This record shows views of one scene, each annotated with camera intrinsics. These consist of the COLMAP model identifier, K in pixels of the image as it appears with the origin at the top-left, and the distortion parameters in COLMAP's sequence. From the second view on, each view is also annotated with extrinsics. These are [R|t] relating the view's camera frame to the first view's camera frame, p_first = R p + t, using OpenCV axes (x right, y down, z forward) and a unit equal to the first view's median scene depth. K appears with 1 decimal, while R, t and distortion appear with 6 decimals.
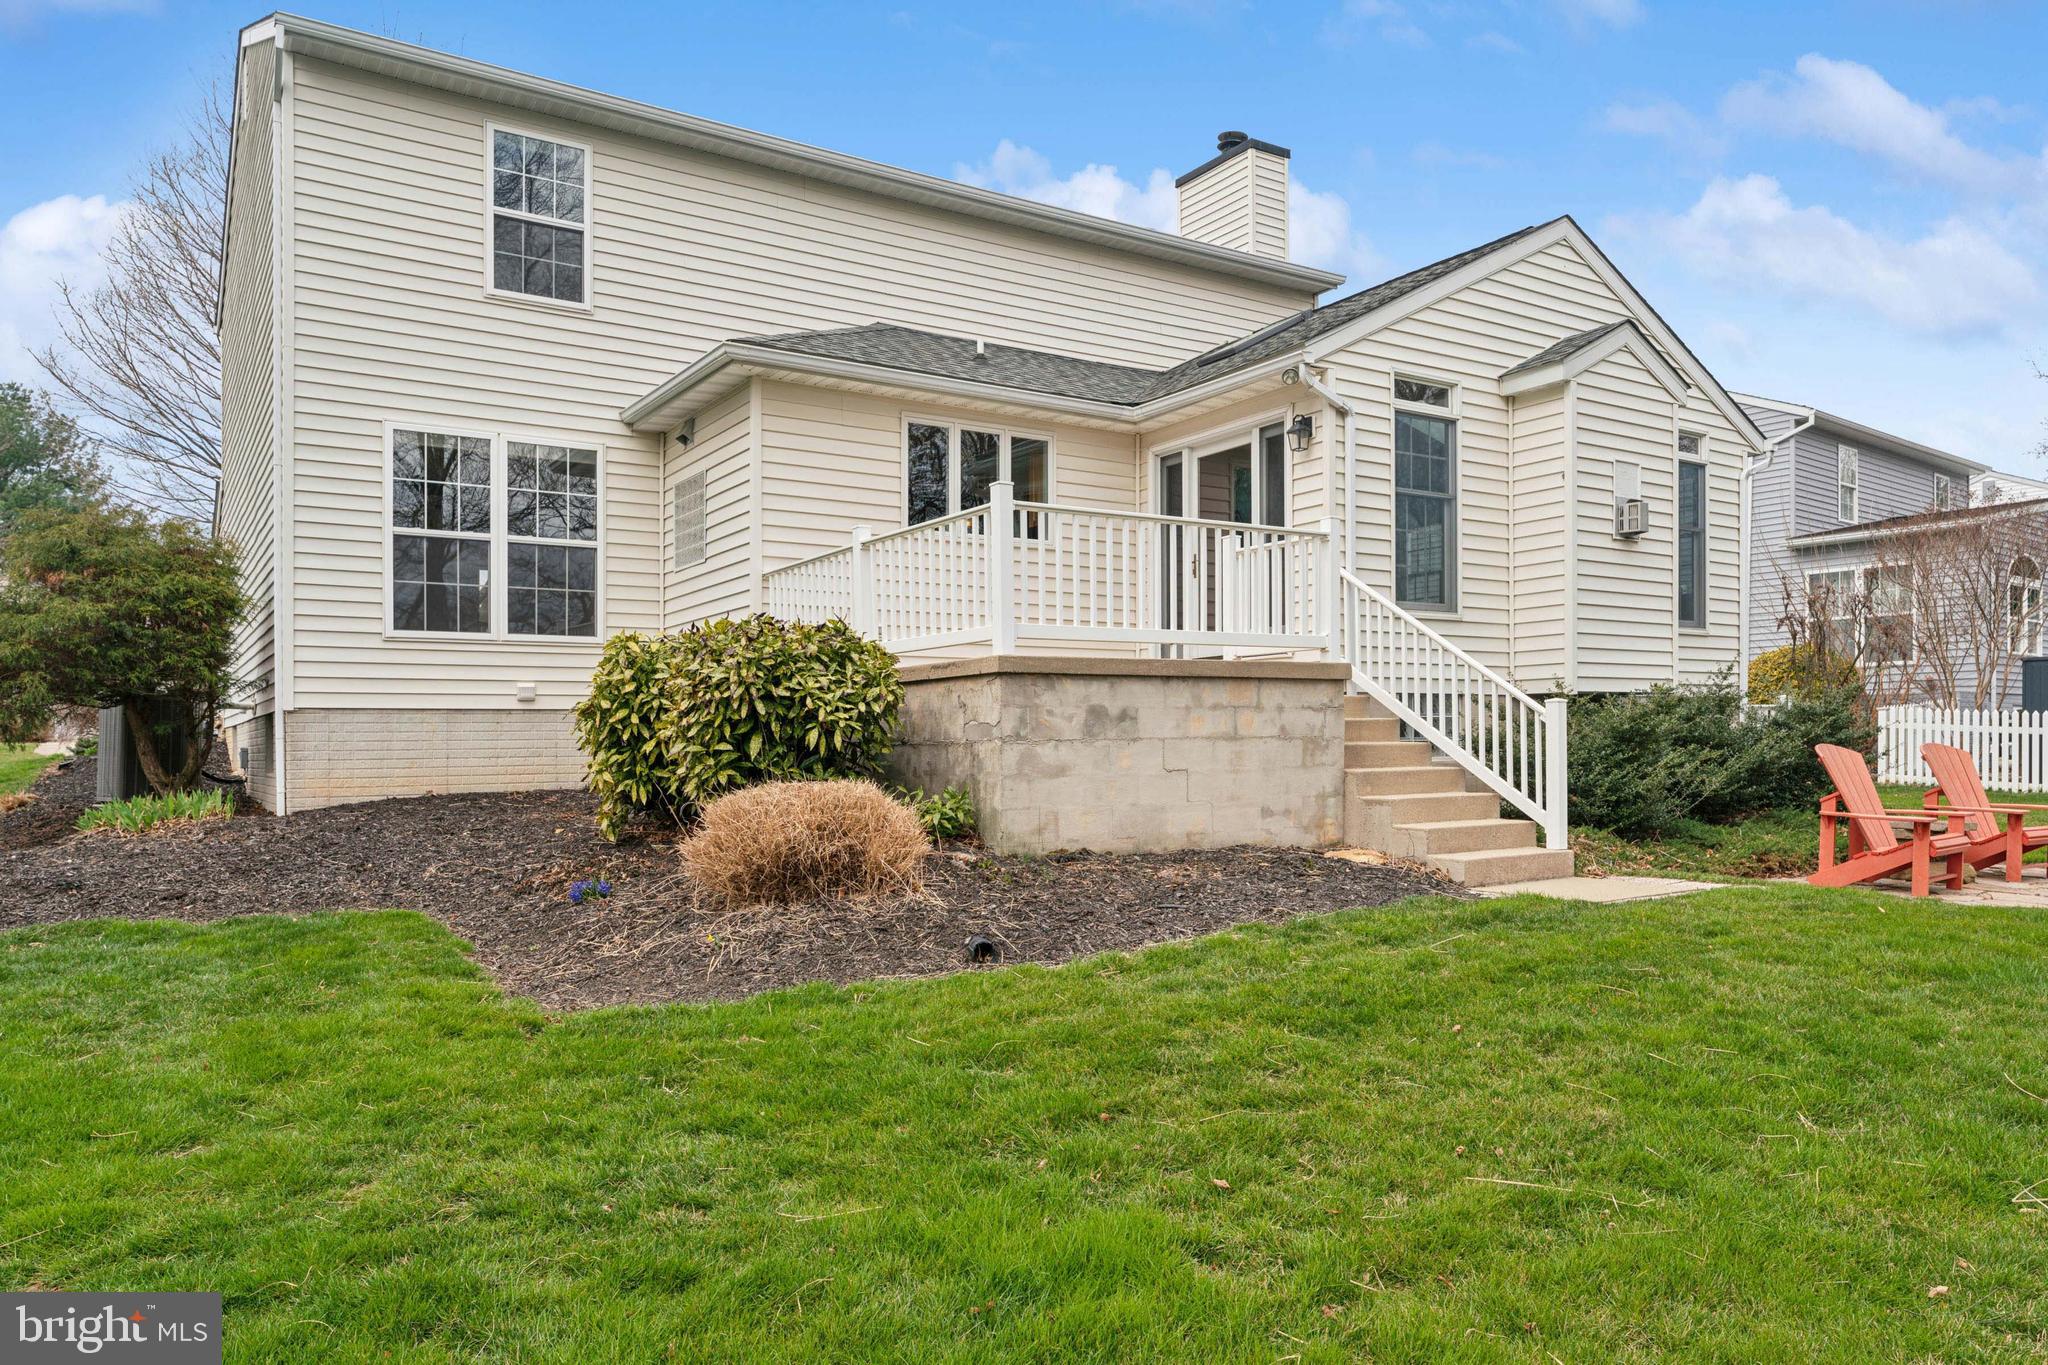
lens RADIAL K [[1378.0, 0, 1015.7], [0, 1378.0, 745.3], [0, 0, 1]] dist [-0.001395, -0.000010]
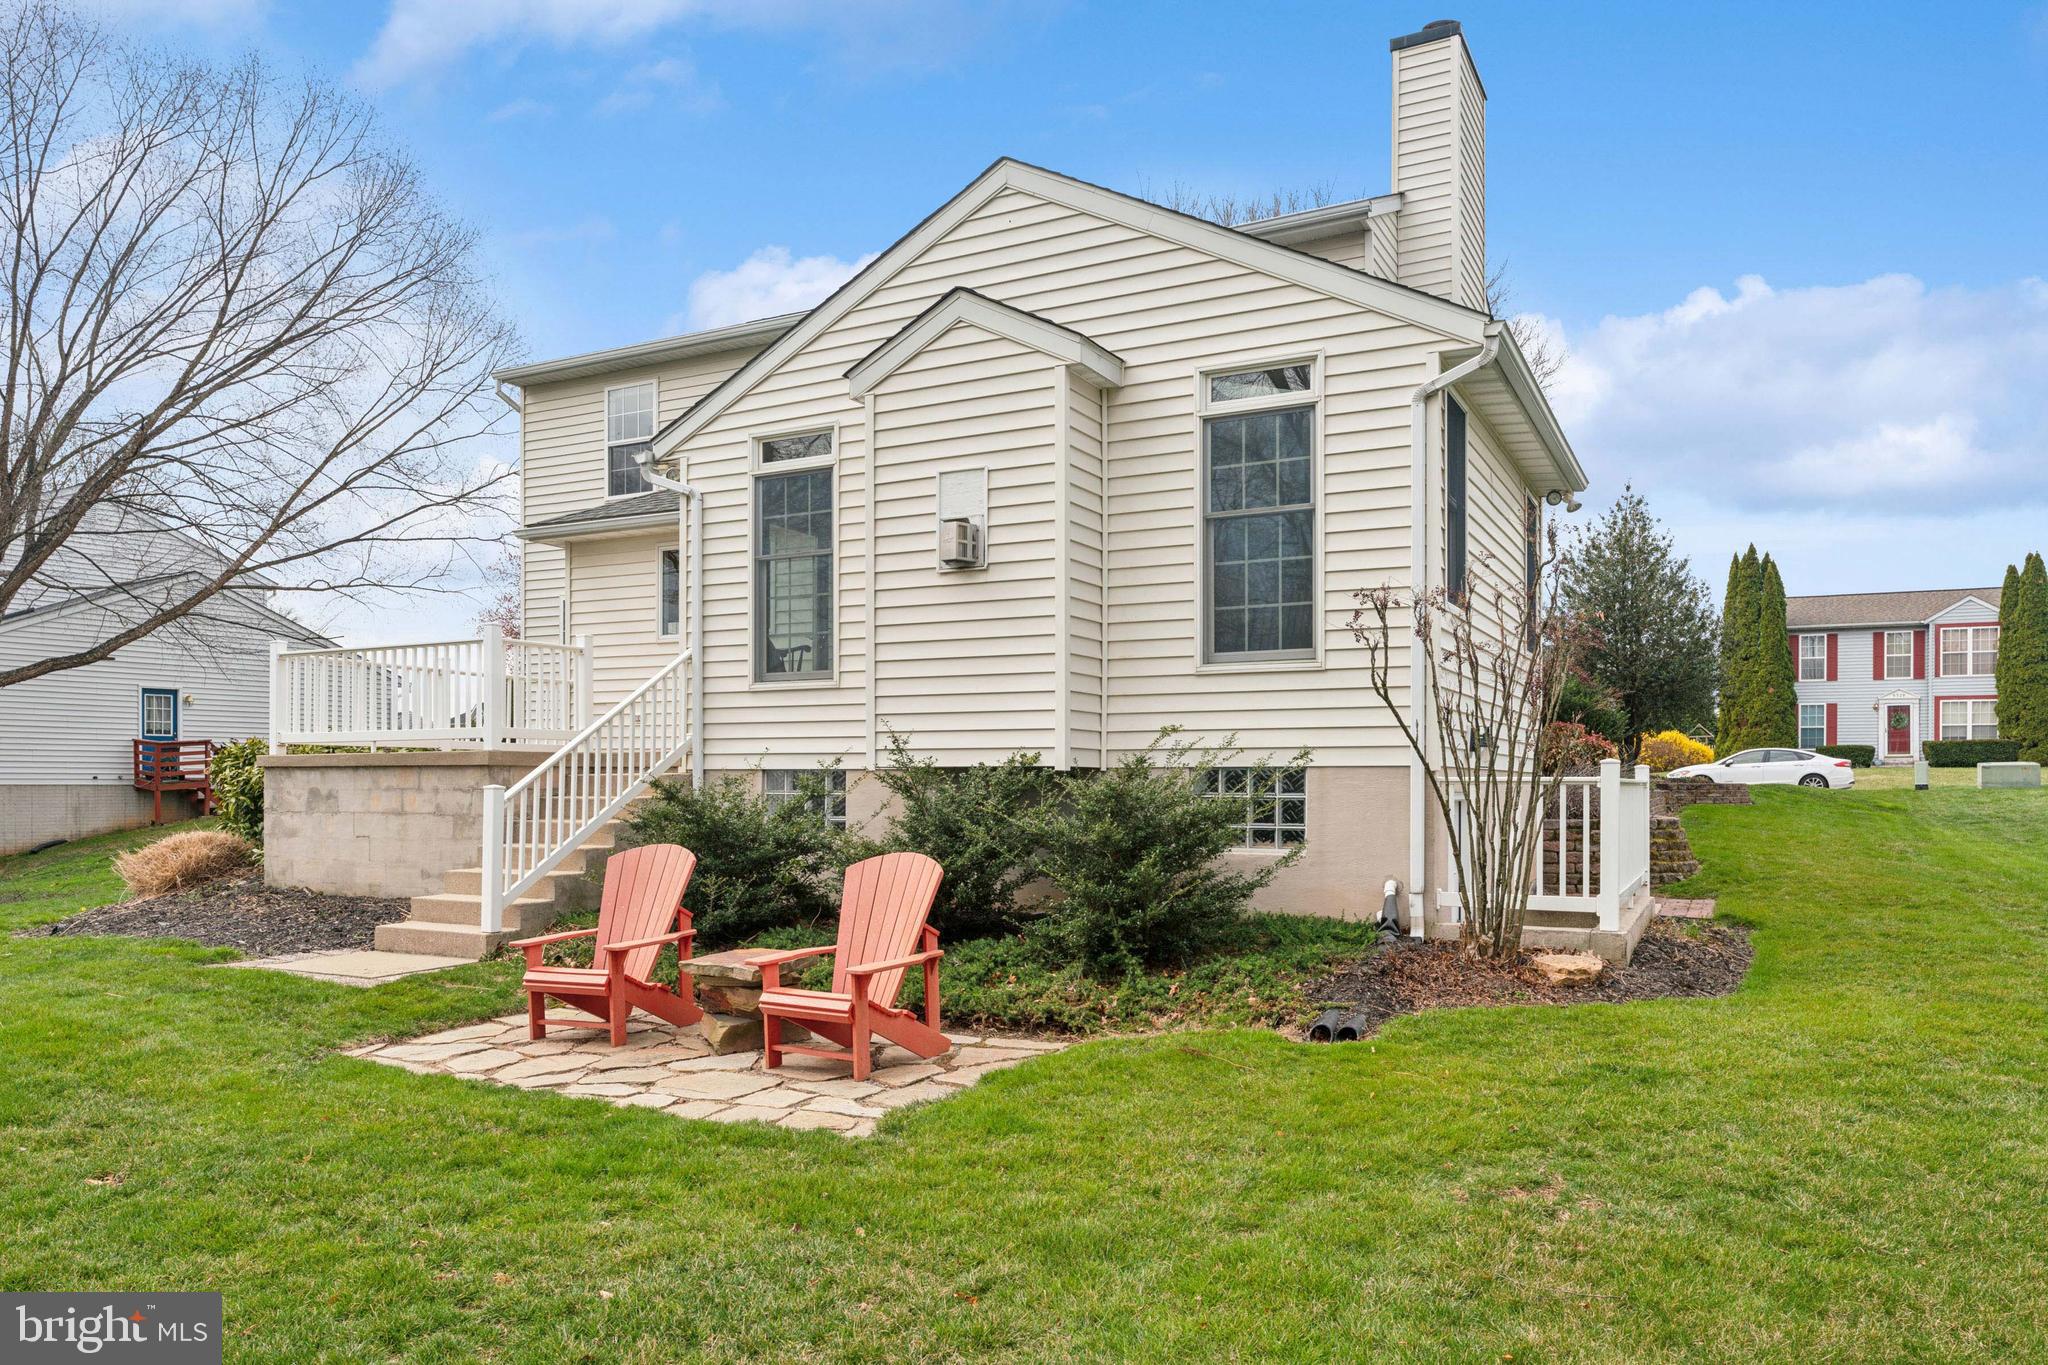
lens RADIAL K [[1378.0, 0, 1015.7], [0, 1378.0, 745.3], [0, 0, 1]] dist [-0.001395, -0.000010]
pose [[0.473807, -0.008089, -0.880591, 1.512151], [-0.006375, 0.999900, -0.012615, -0.054446], [0.880605, 0.011591, 0.473709, 0.878593]]
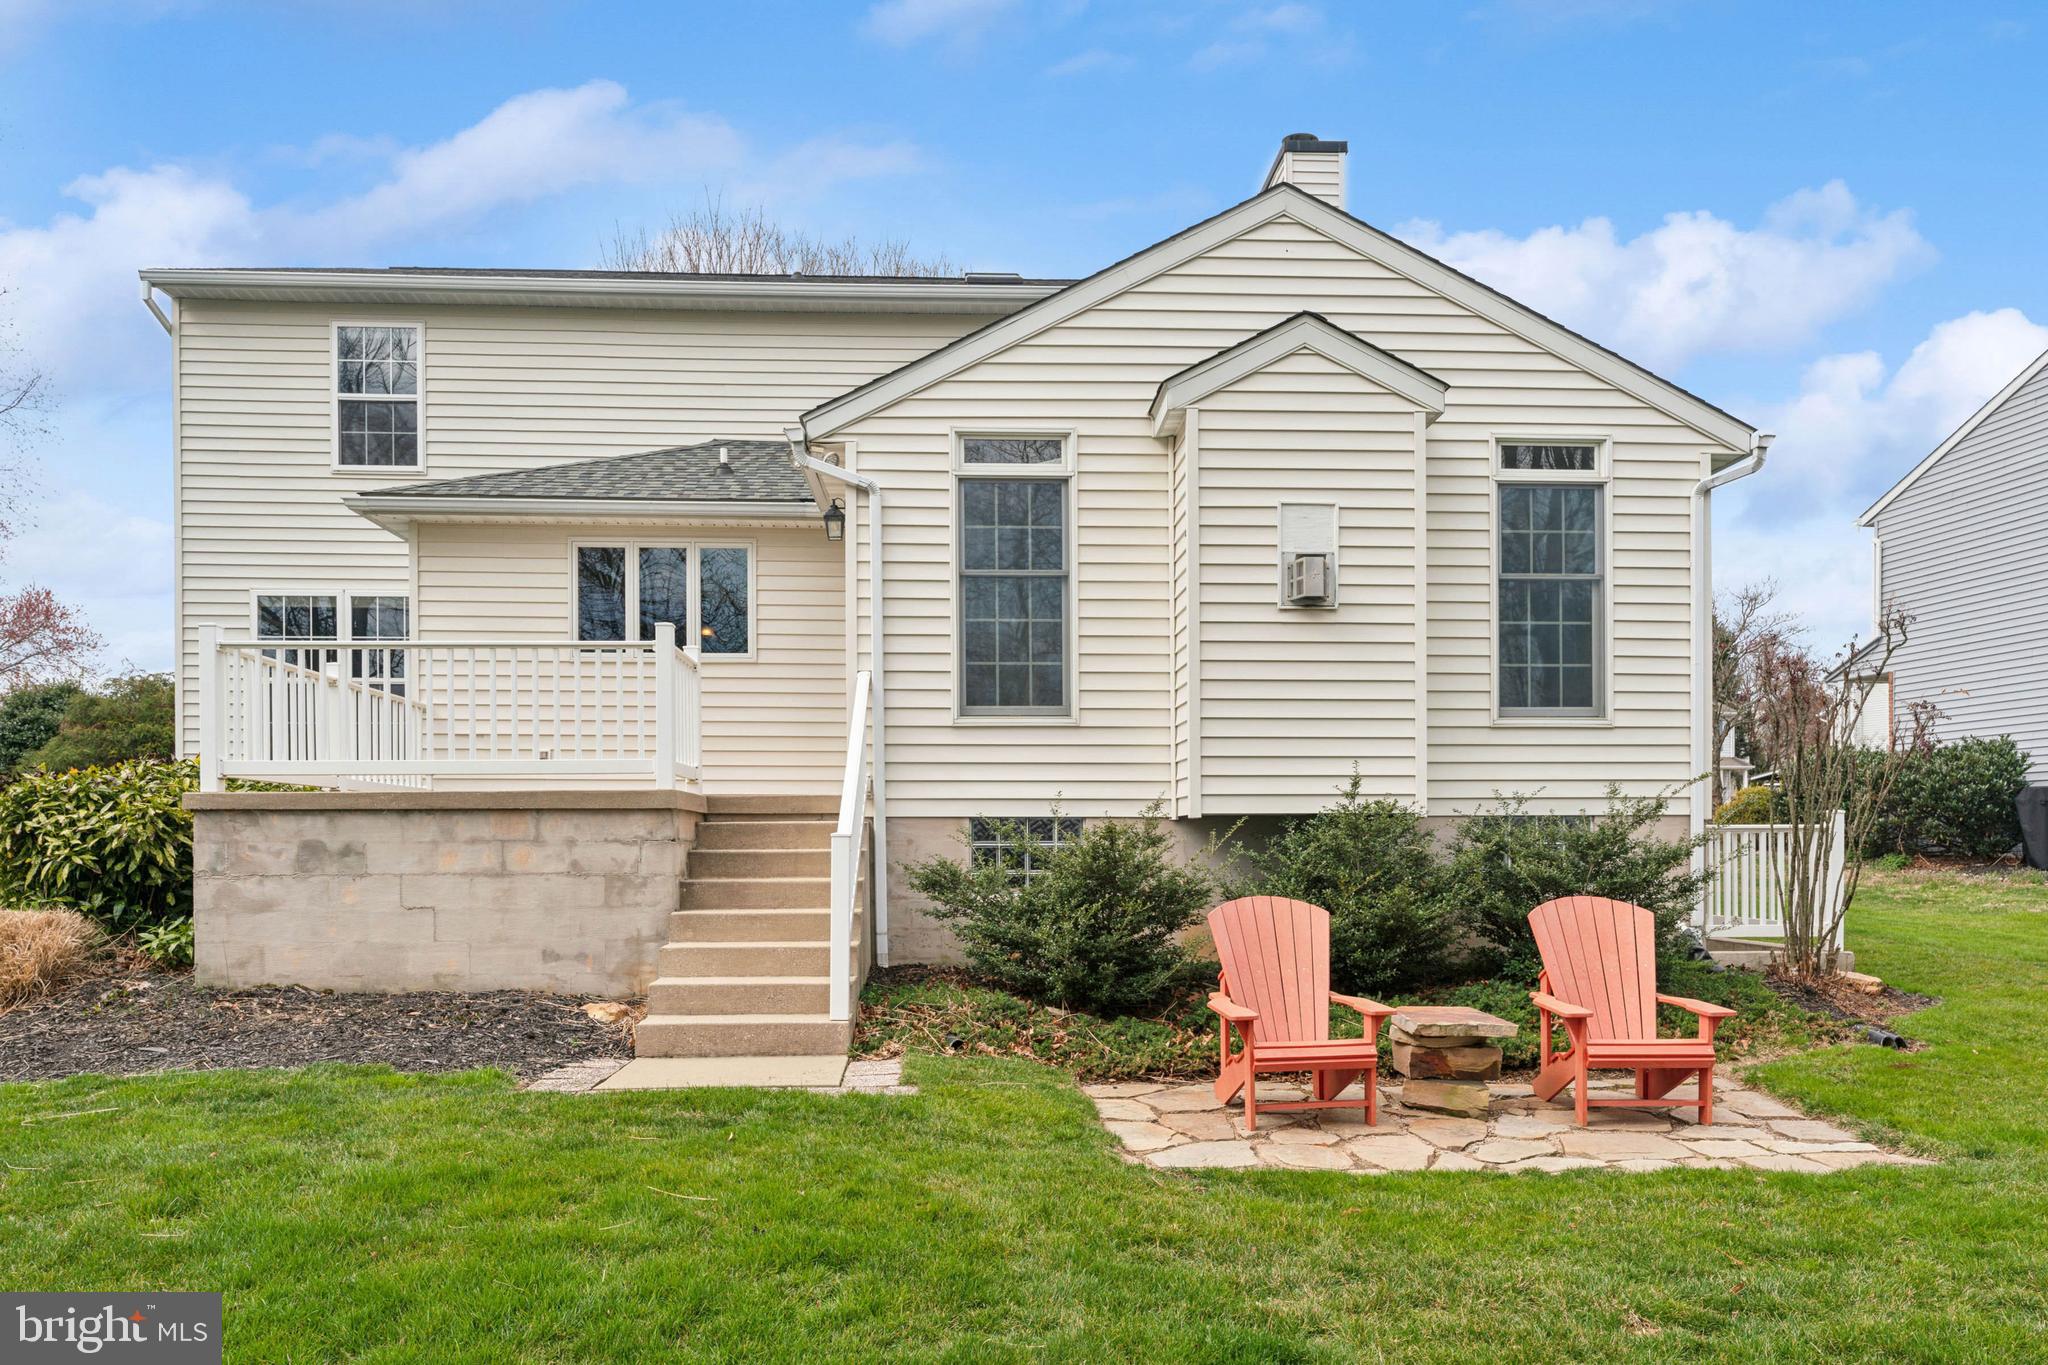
lens RADIAL K [[1394.0, 0, 966.1], [0, 1394.0, 833.8], [0, 0, 1]] dist [-0.003135, -0.000886]
pose [[0.858927, 0.008244, -0.512032, 0.889424], [-0.008846, 0.999960, 0.001261, -0.035829], [0.512022, 0.003446, 0.858965, 0.347070]]
